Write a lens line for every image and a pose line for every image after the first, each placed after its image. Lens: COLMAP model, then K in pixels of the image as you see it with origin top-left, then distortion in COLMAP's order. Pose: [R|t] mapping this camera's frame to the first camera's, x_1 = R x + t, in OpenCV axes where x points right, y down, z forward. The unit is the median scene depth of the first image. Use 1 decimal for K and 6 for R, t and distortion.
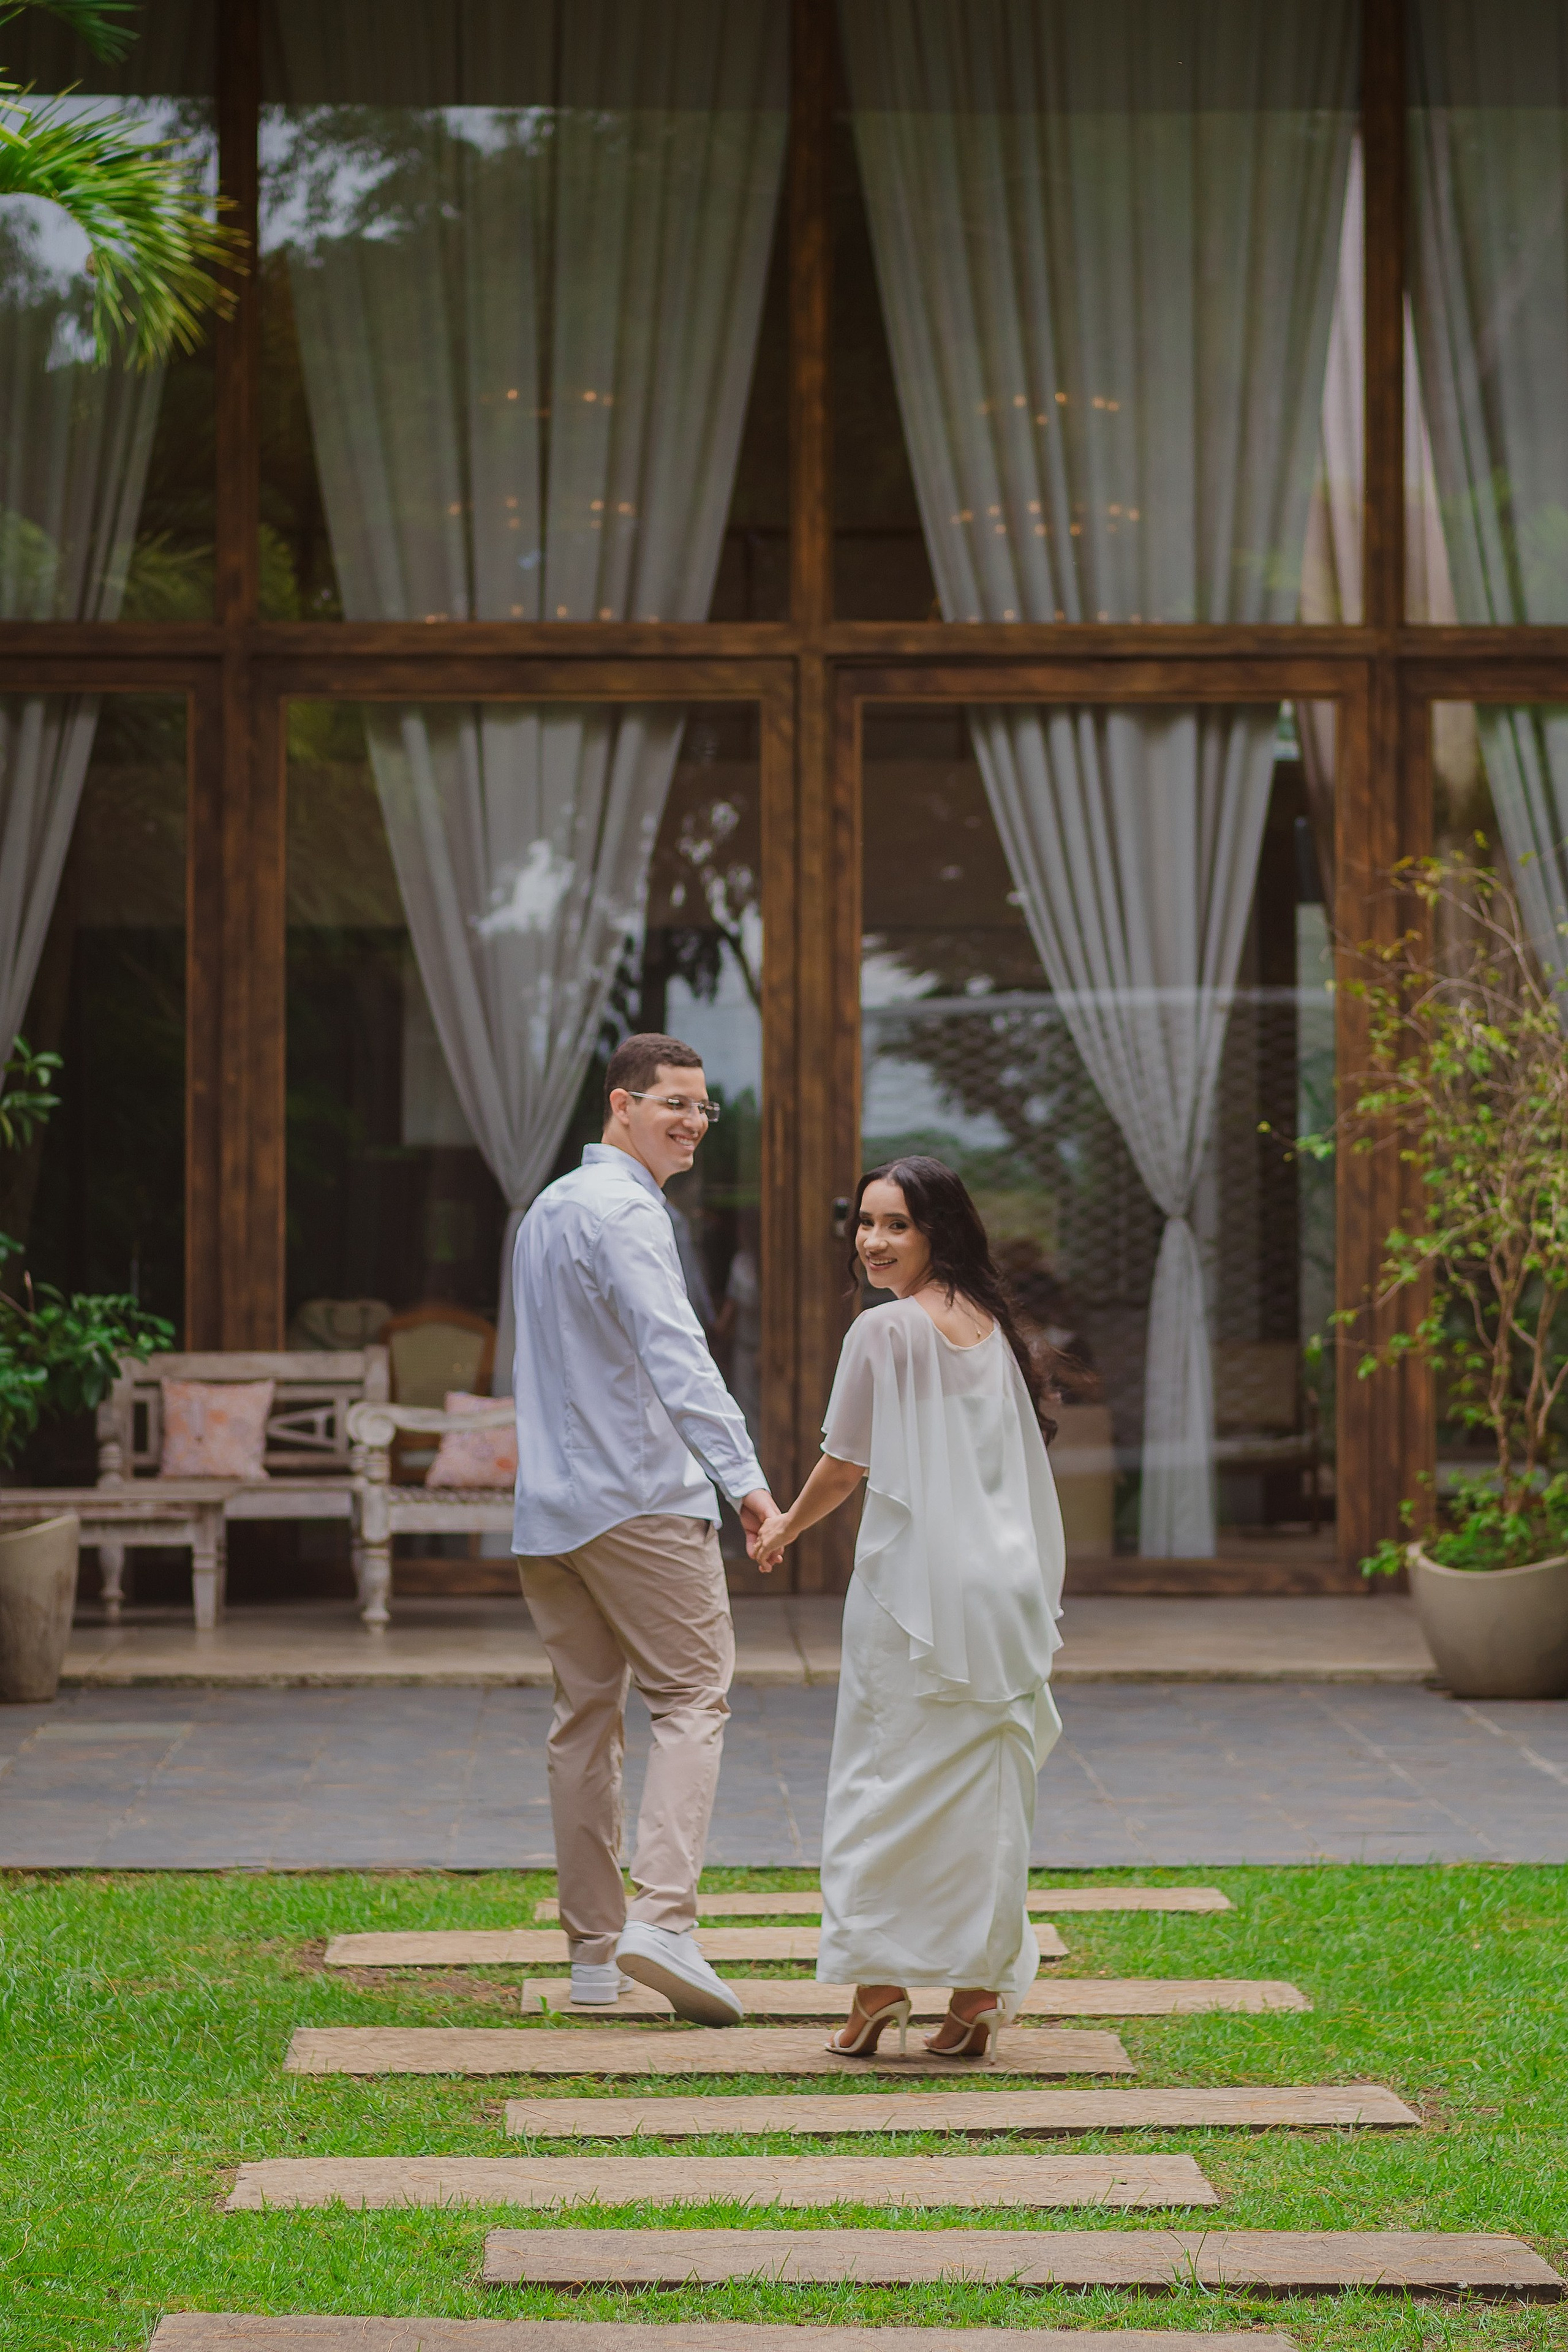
lens RADIAL K [[5574.6, 0, 784.0], [0, 5574.6, 1176.0], [0, 0, 1]] dist [0.017701, -0.050690]
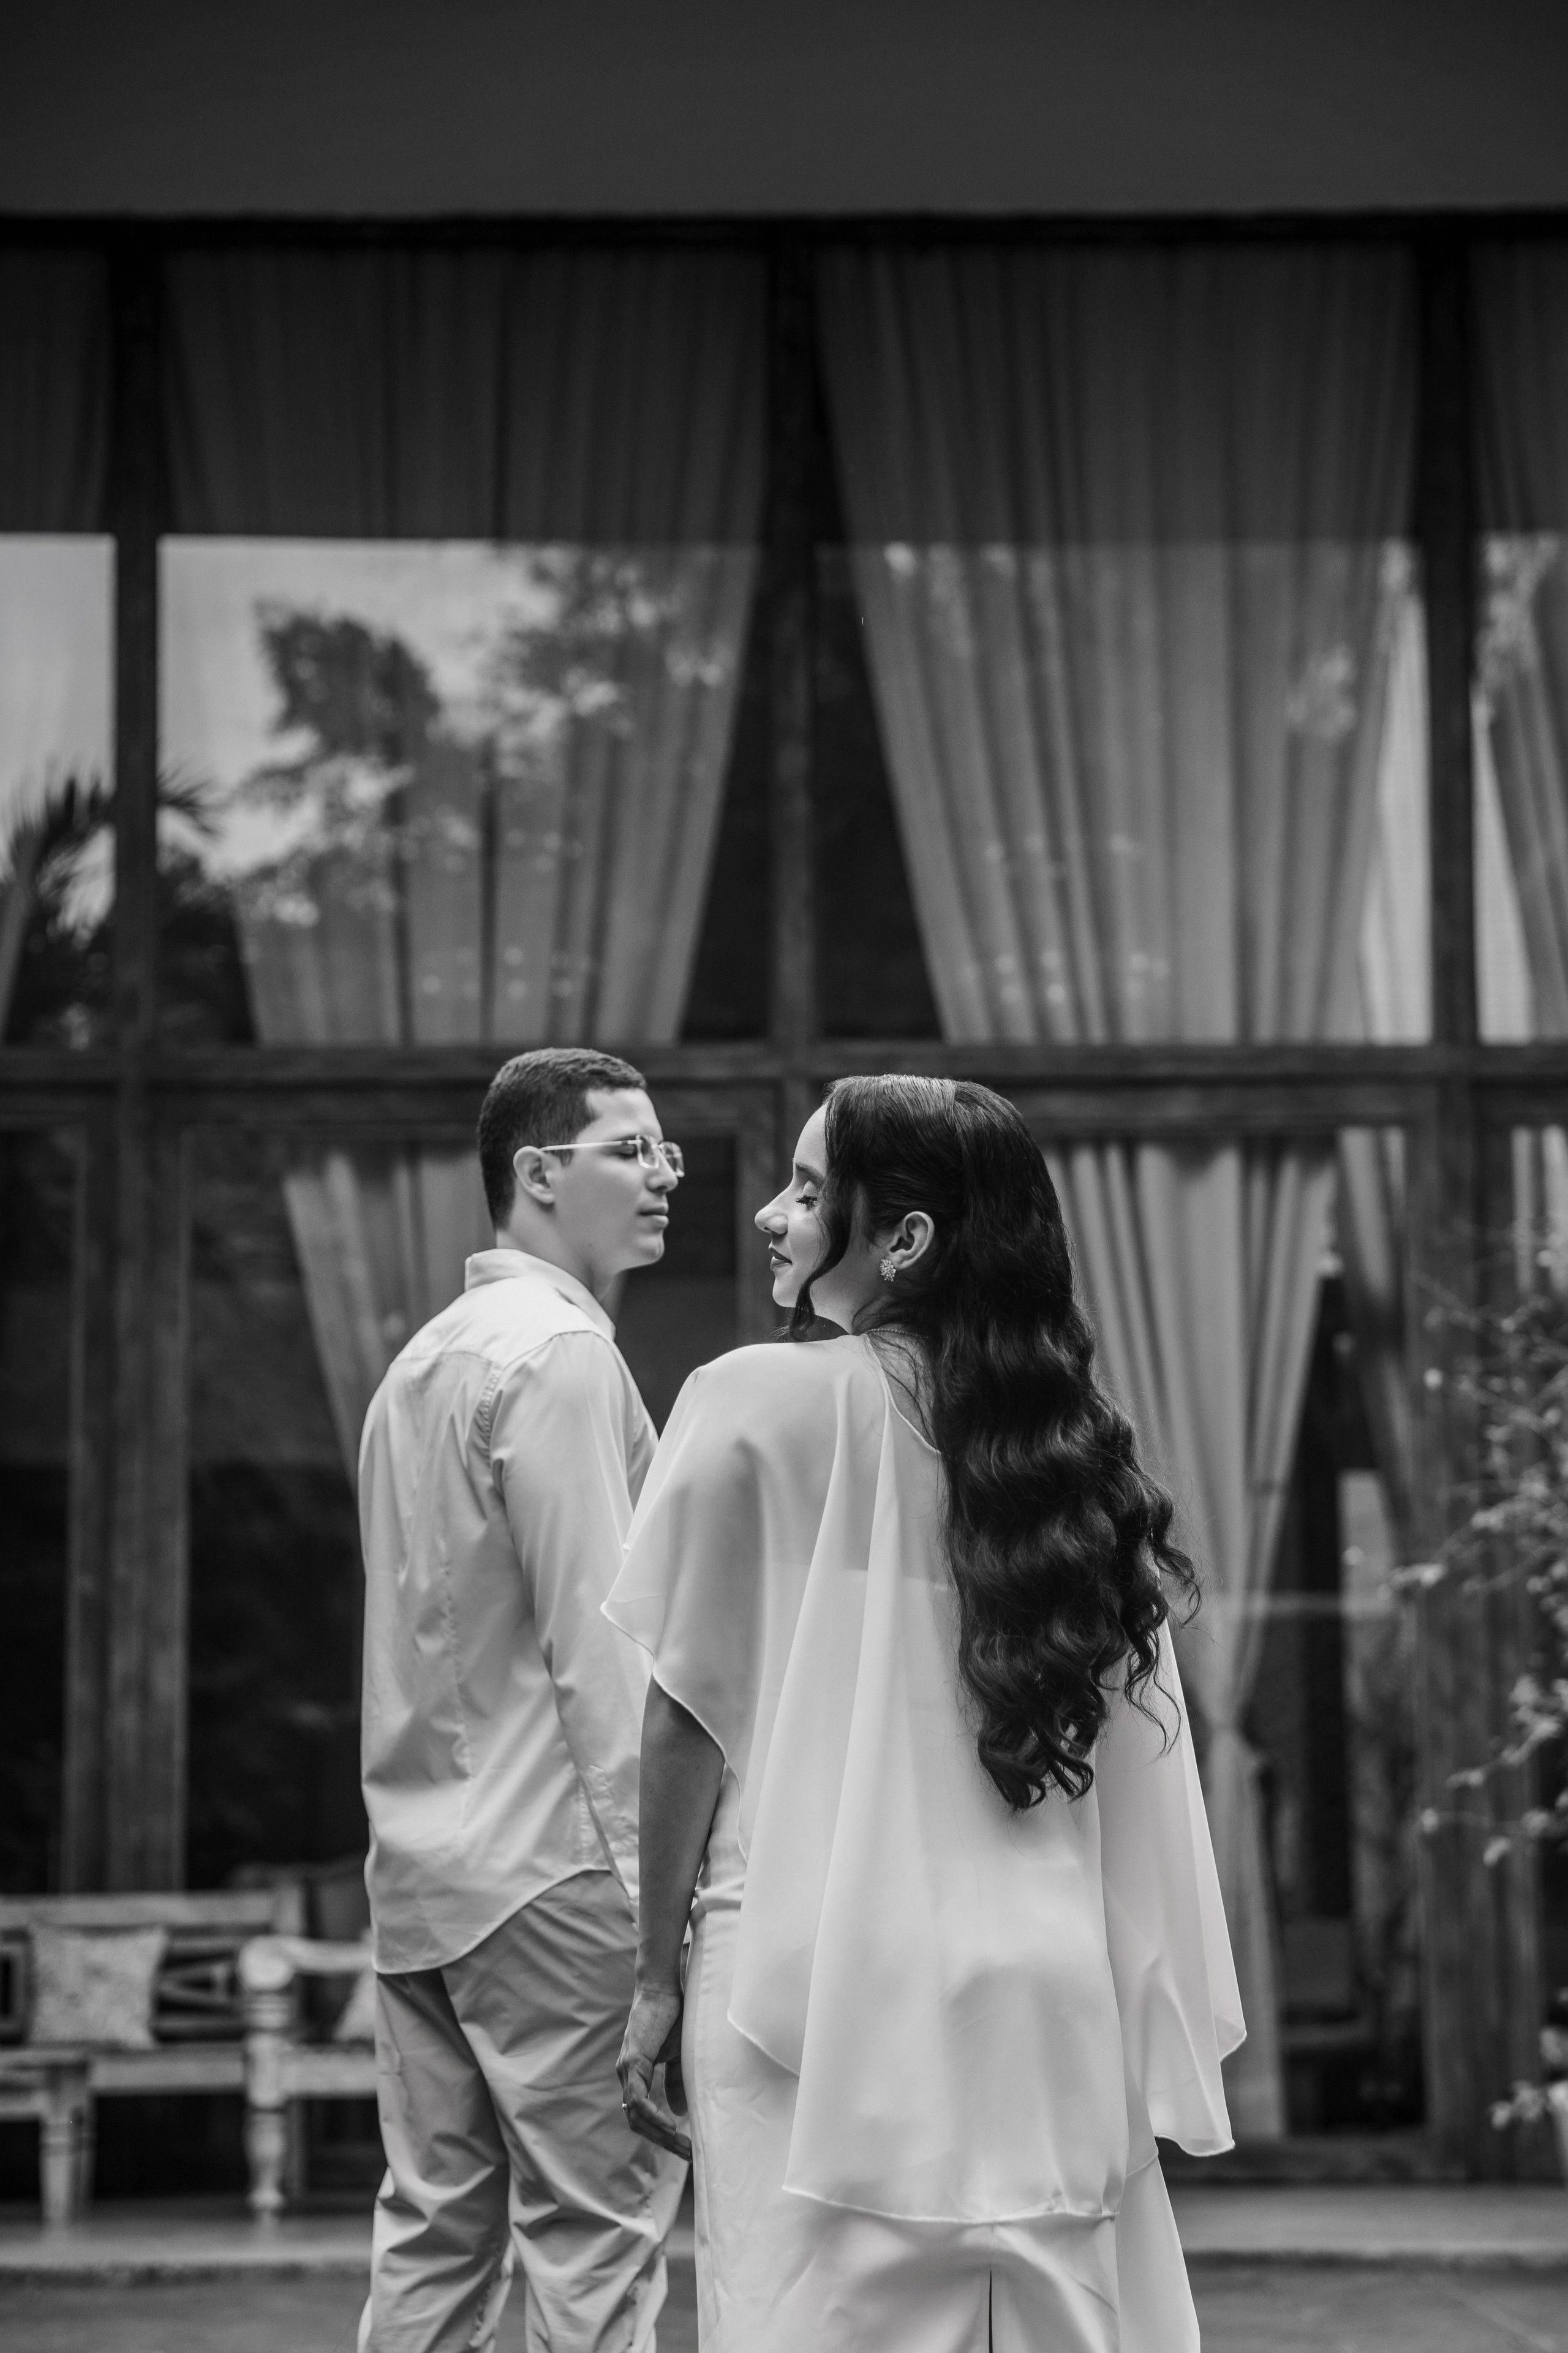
lens RADIAL K [[5313.3, 0, 784.0], [0, 5313.3, 1176.5], [0, 0, 1]] dist [0.176422, 0.188374]
pose [[0.999968, -0.007726, -0.001862, 0.004408], [0.007430, 0.992012, -0.125923, 0.025980], [0.002820, 0.125905, 0.992038, 0.180292]]
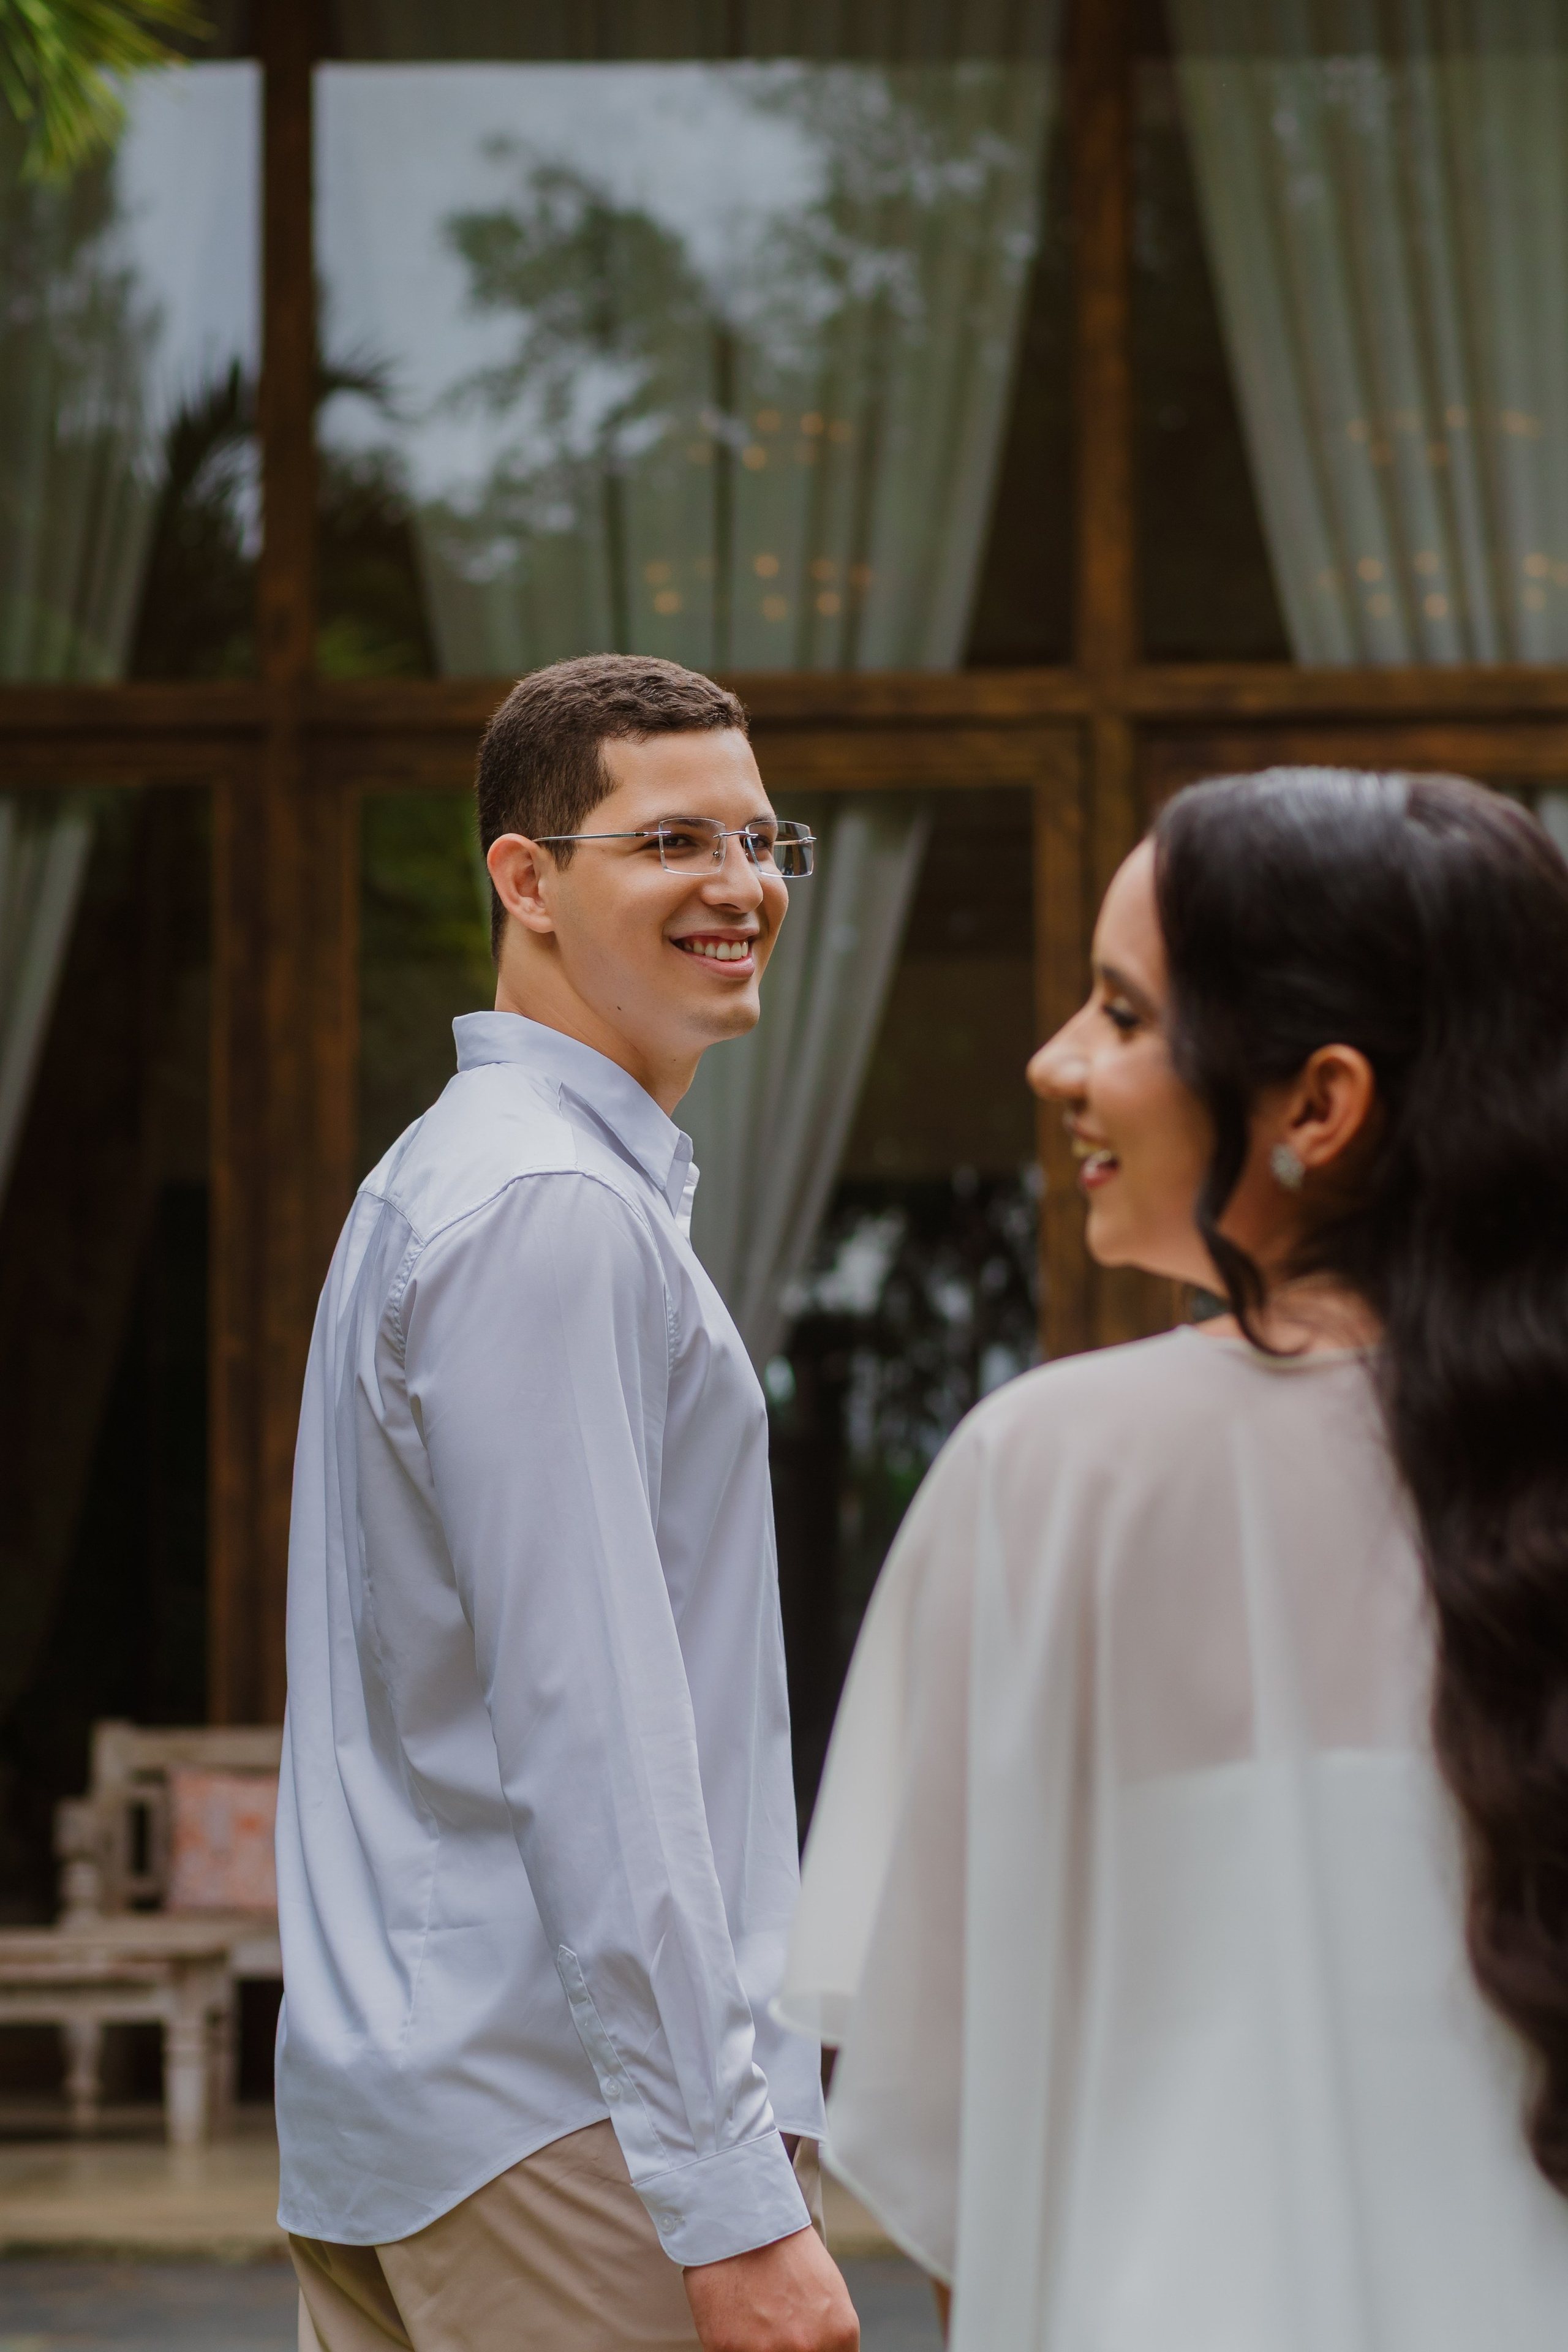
lens RADIAL K [[5918.6, 0, 755.3], [0, 5918.6, 1146.3], [0, 0, 1]] dist [0.023140, -0.030704]
pose [[0.997797, -0.011362, -0.065354, 0.008593], [0.006598, 0.997334, -0.072668, 0.013255], [0.066005, 0.072076, 0.995213, 0.269100]]
